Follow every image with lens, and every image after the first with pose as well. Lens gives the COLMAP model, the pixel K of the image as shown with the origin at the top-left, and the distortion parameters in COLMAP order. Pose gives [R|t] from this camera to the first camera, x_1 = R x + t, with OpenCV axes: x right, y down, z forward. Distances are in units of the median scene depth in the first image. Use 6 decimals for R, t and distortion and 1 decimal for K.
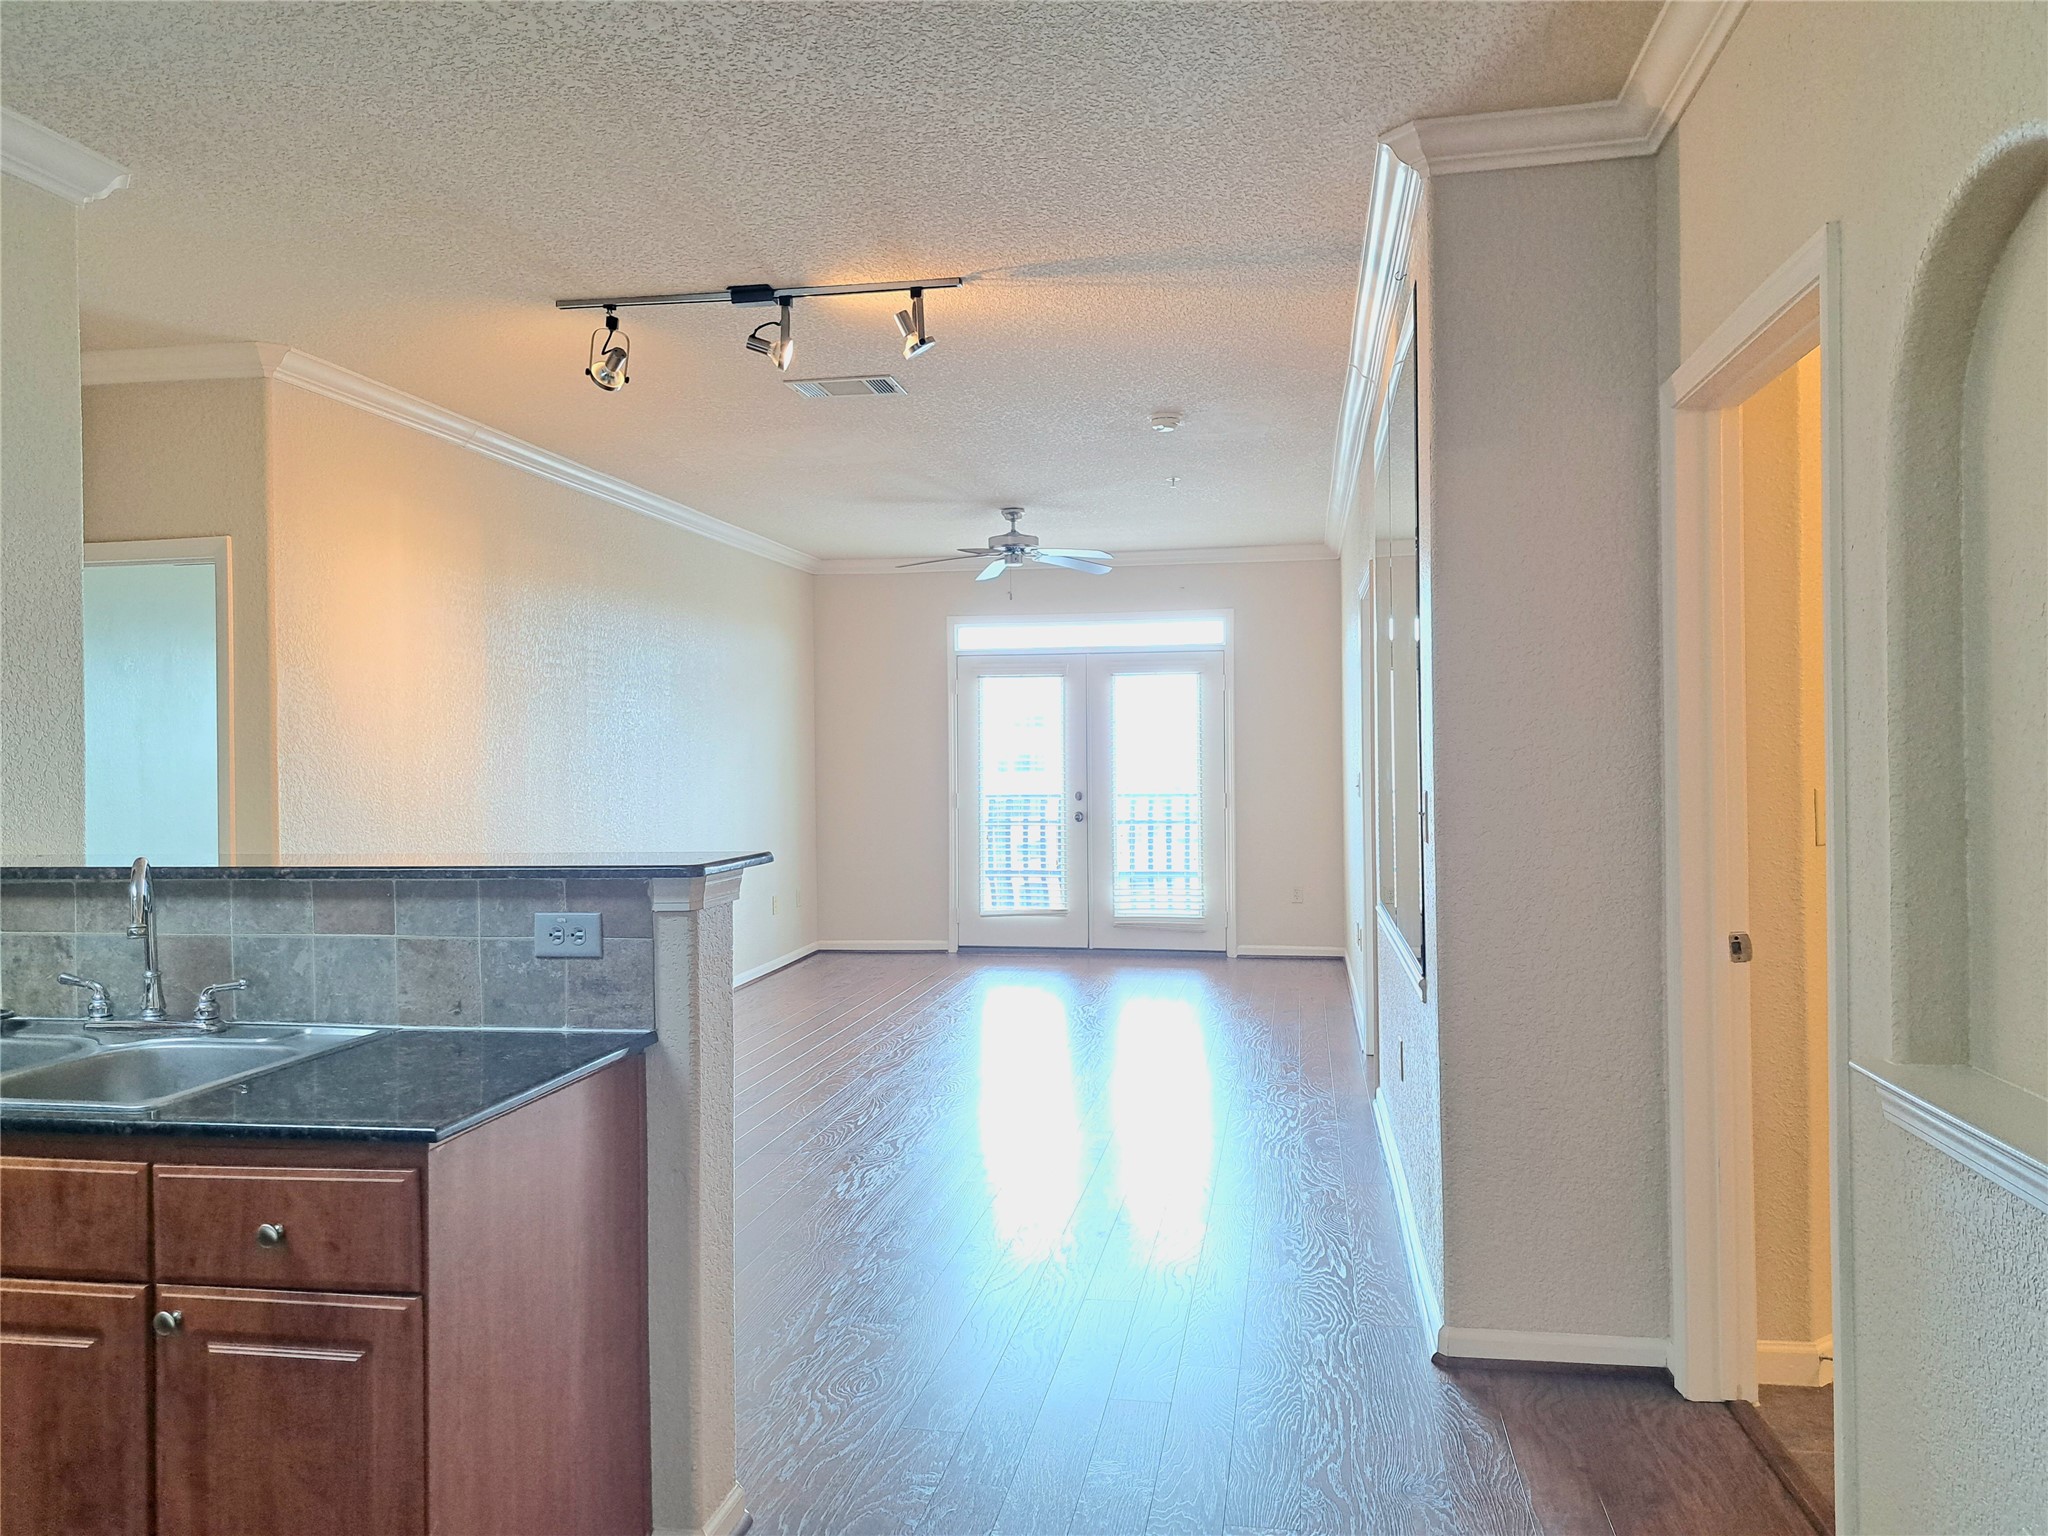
lens RADIAL K [[1458.6, 0, 1029.4], [0, 1458.6, 751.4], [0, 0, 1]] dist [0.064808, -0.073194]
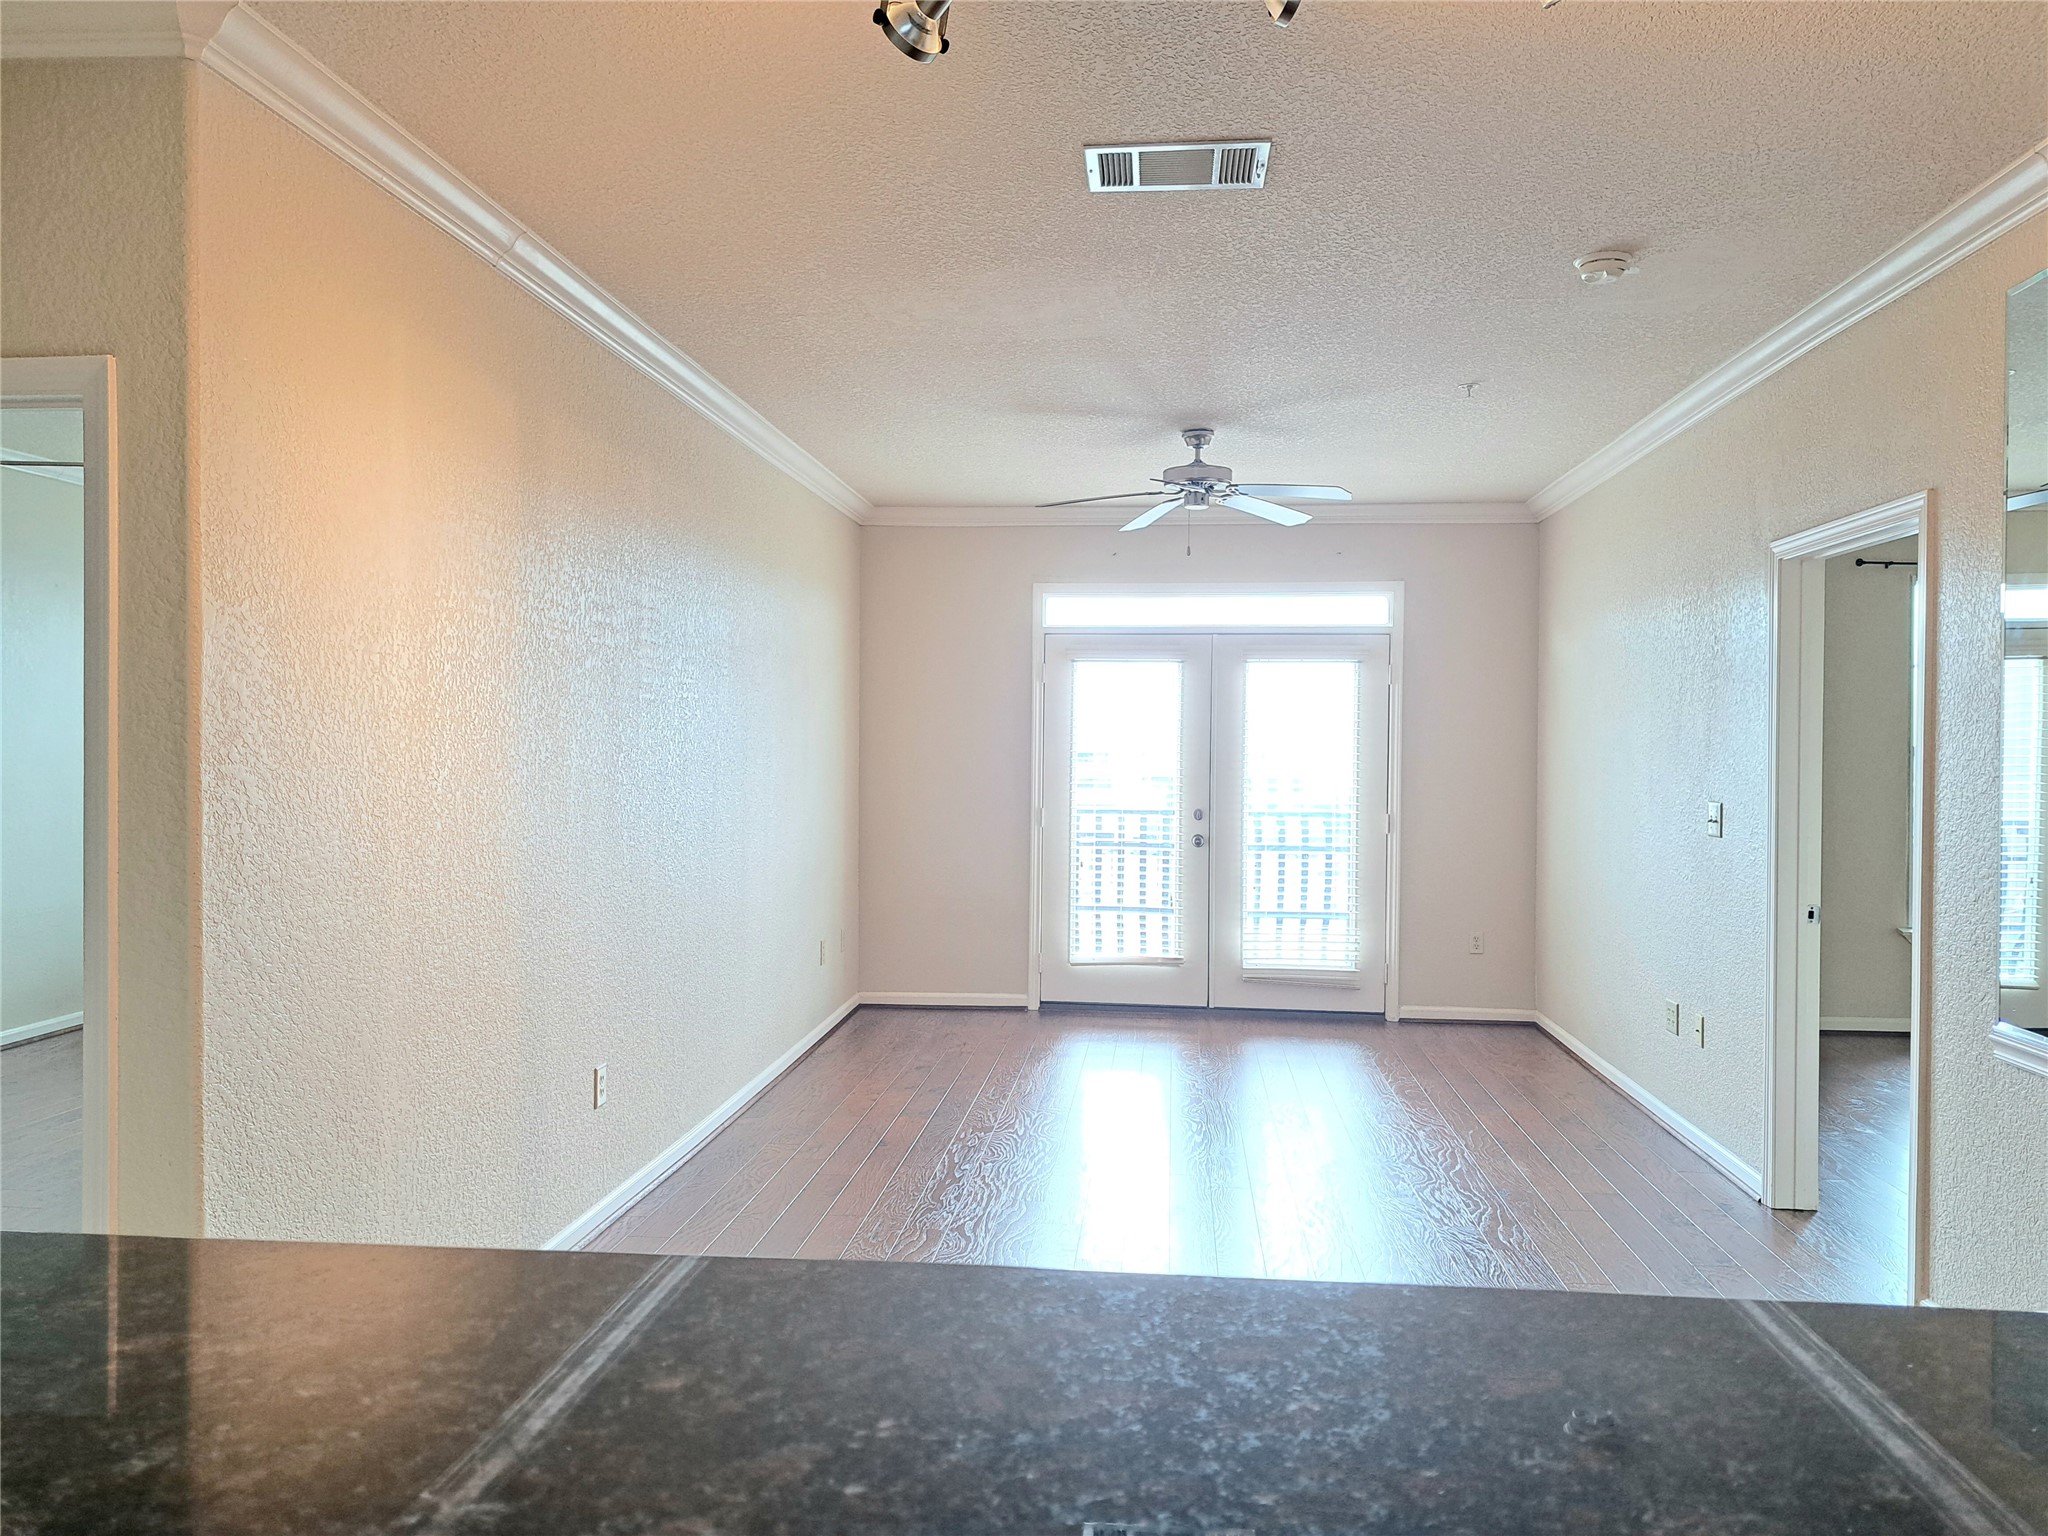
lens RADIAL K [[1458.6, 0, 1012.1], [0, 1458.6, 769.3], [0, 0, 1]] dist [0.064808, -0.073194]
pose [[0.996740, 0.017578, 0.078744, -0.131190], [-0.019067, 0.999652, 0.018208, -0.006437], [-0.078396, -0.019650, 0.996729, 0.223921]]
